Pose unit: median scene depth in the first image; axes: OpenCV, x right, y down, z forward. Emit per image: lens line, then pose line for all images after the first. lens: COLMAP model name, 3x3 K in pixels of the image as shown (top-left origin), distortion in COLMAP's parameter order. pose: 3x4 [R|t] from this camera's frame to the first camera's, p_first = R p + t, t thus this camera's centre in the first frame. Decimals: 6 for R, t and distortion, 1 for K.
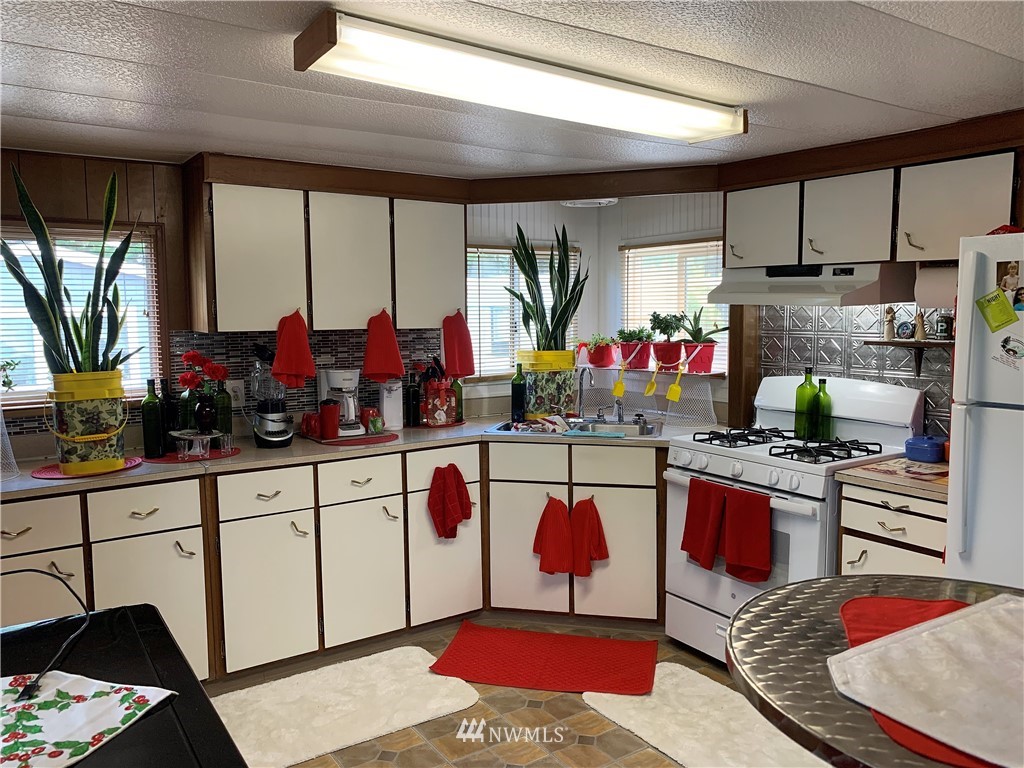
lens RADIAL K [[791.6, 0, 505.0], [0, 791.6, 363.3], [0, 0, 1]] dist [0.161195, -0.415513]
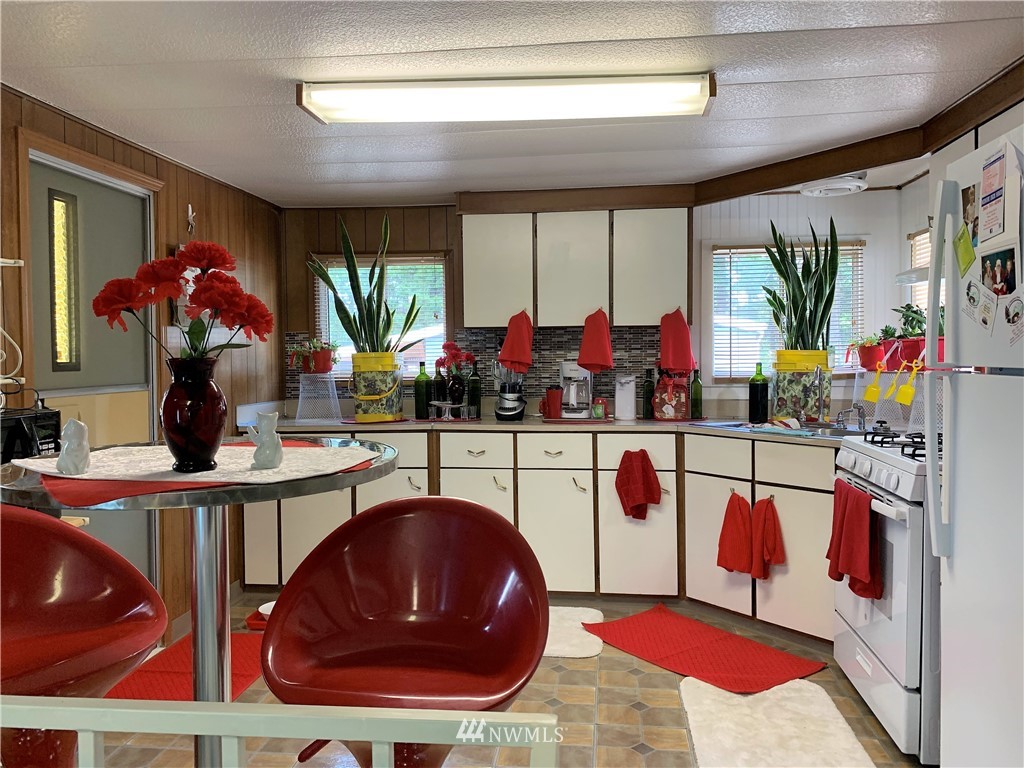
lens RADIAL K [[791.6, 0, 505.0], [0, 791.6, 363.3], [0, 0, 1]] dist [0.161195, -0.415513]
pose [[0.744912, 0.008346, -0.667110, 0.504536], [-0.045912, 0.998193, -0.038779, 0.060712], [0.665581, 0.059515, 0.743949, 0.072682]]
